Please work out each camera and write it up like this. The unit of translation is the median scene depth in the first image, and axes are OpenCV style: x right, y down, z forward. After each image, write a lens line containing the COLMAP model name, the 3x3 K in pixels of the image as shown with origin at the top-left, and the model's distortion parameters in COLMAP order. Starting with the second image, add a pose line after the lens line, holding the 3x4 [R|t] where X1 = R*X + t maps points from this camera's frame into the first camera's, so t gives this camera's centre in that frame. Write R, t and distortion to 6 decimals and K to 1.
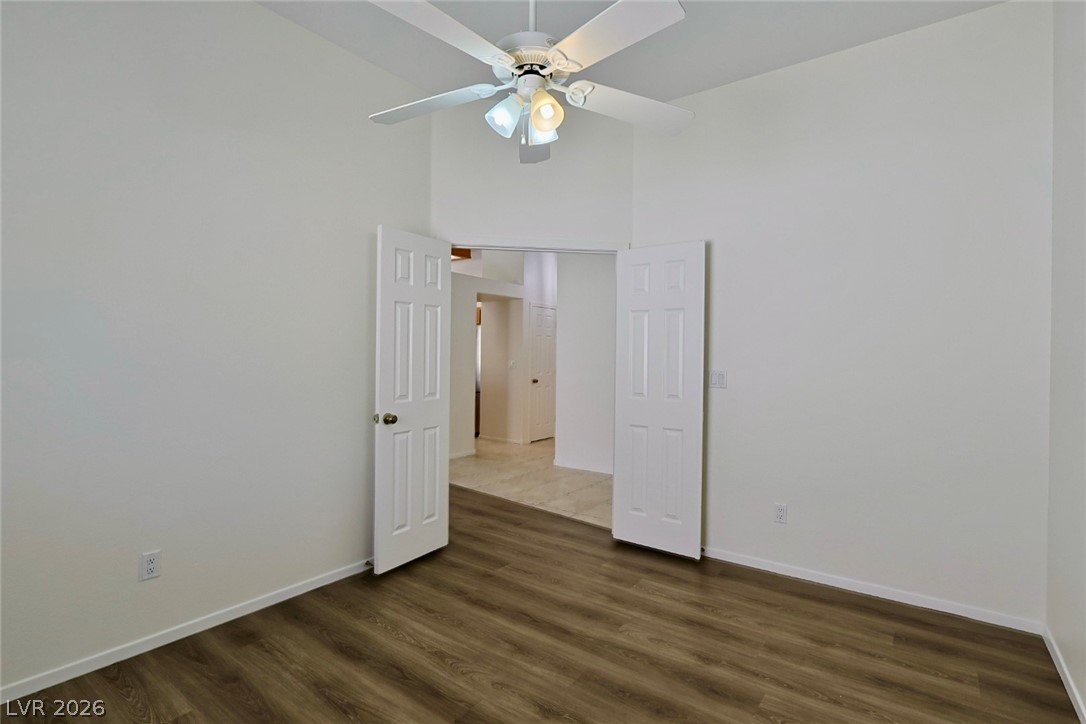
lens RADIAL K [[531.5, 0, 538.3], [0, 531.5, 359.1], [0, 0, 1]] dist [-0.001431, -0.000105]
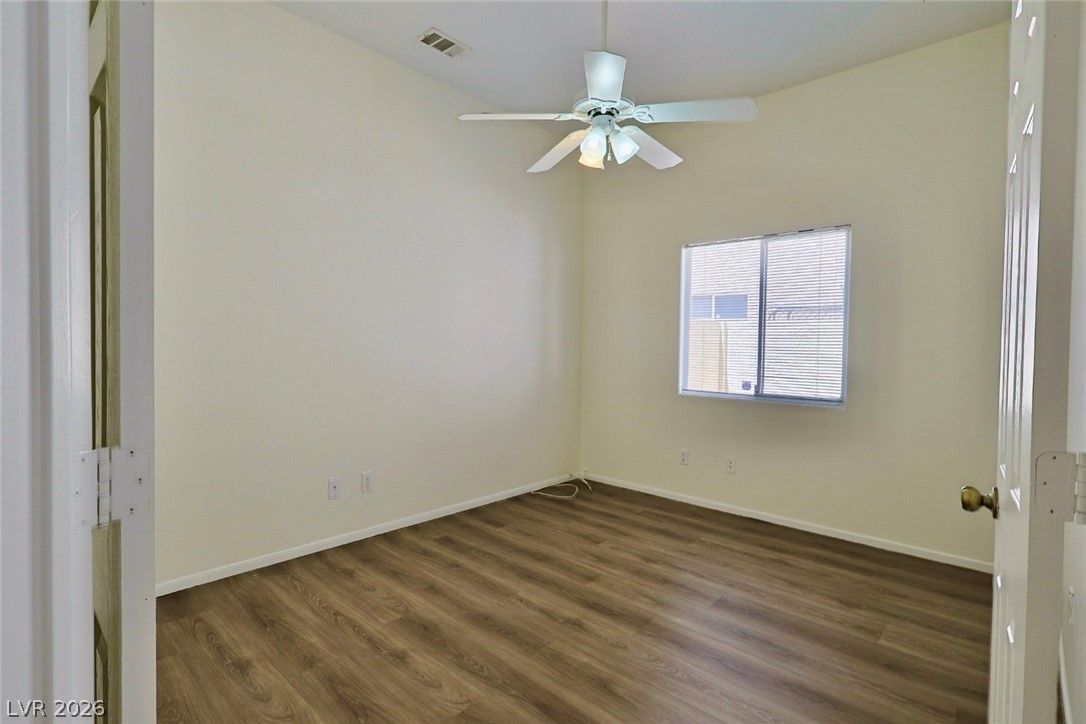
lens RADIAL K [[531.5, 0, 538.3], [0, 531.5, 359.1], [0, 0, 1]] dist [-0.001431, -0.000105]
pose [[-0.994335, -0.030515, 0.101815, -0.002023], [-0.027124, 0.999036, 0.034527, 0.010835], [-0.102770, 0.031570, -0.994204, 1.921459]]
